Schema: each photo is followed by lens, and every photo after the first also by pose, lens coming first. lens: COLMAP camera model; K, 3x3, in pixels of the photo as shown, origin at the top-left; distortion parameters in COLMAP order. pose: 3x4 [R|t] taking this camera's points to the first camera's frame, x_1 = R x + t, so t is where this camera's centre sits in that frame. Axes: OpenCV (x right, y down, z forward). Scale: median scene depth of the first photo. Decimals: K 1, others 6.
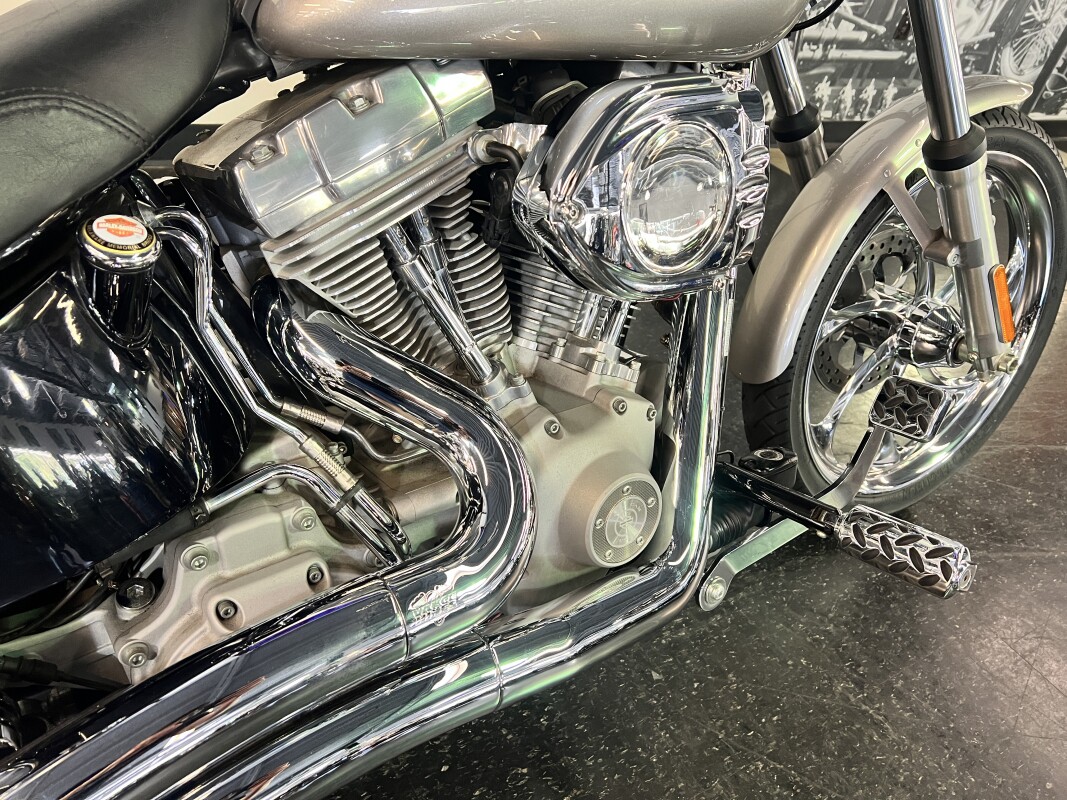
lens RADIAL K [[816.0, 0, 529.7], [0, 816.0, 402.3], [0, 0, 1]] dist [0.051904, -0.060535]
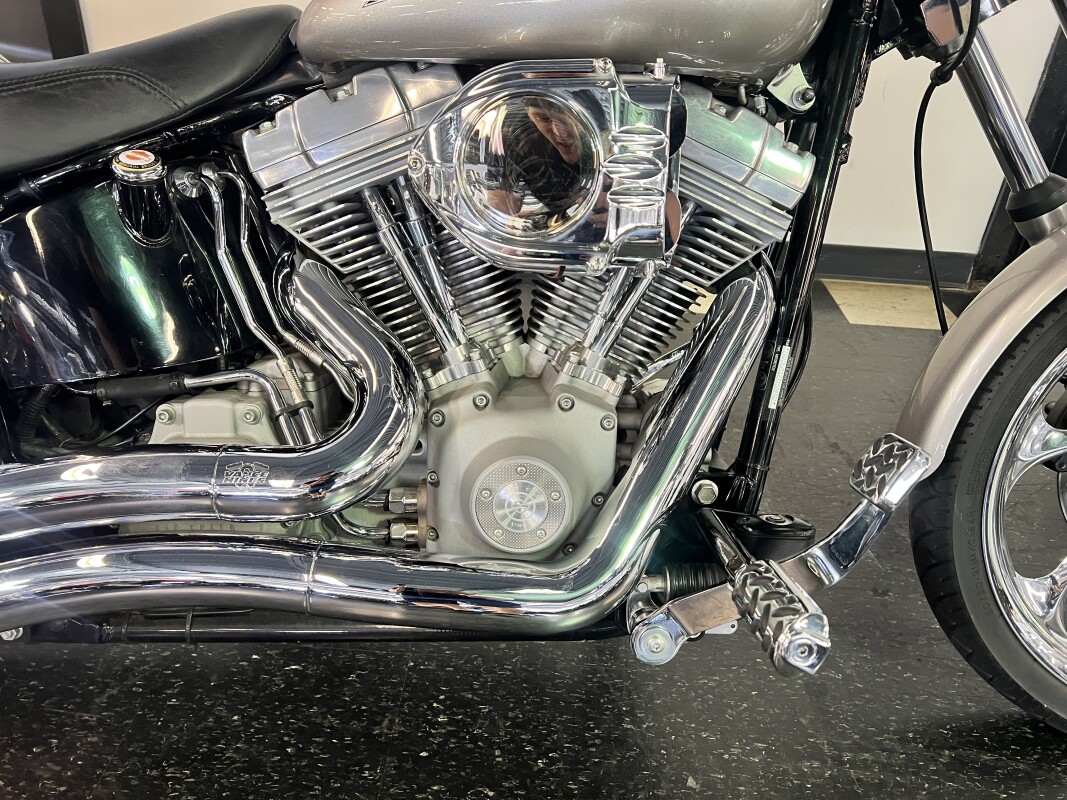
lens RADIAL K [[816.0, 0, 529.7], [0, 816.0, 402.3], [0, 0, 1]] dist [0.051904, -0.060535]
pose [[0.824012, 0.166002, -0.541707, 0.705839], [-0.261154, 0.959772, -0.103137, 0.135997], [0.502795, 0.226455, 0.834216, 0.156823]]
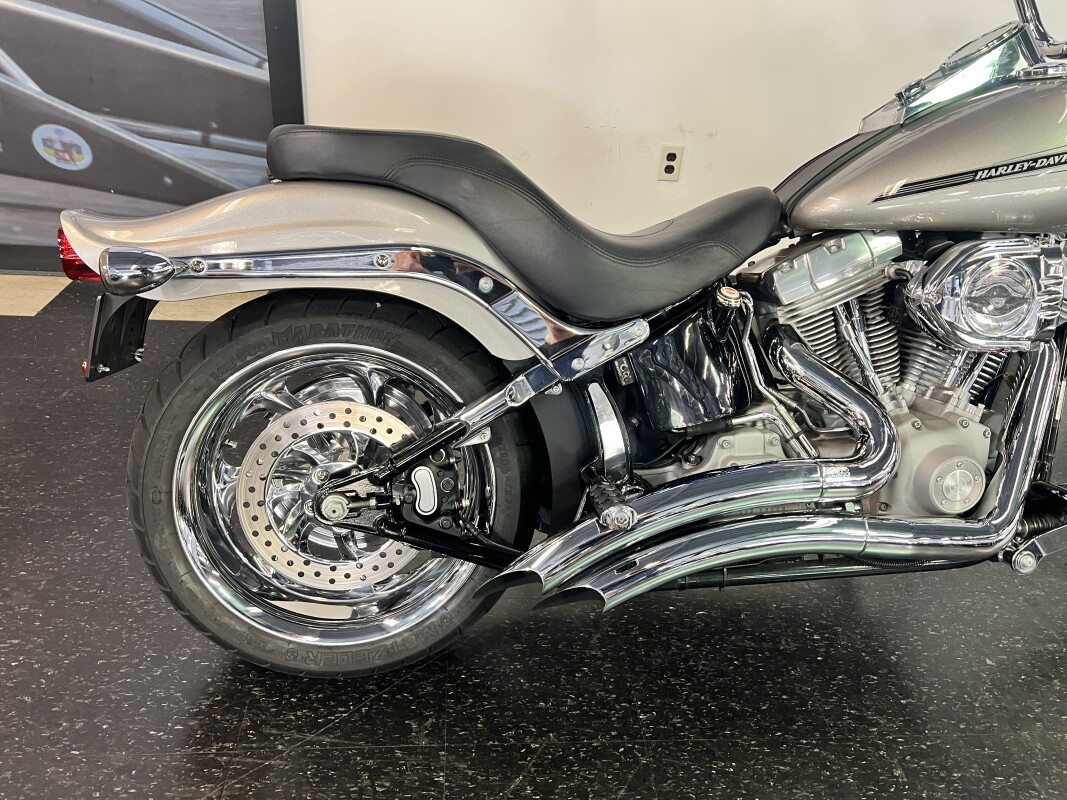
lens RADIAL K [[816.0, 0, 529.7], [0, 816.0, 402.3], [0, 0, 1]] dist [0.051904, -0.060535]
pose [[0.880585, 0.105919, -0.461900, 0.117494], [-0.192149, 0.970787, -0.143709, 0.437007], [0.433185, 0.215301, 0.875212, -1.022133]]
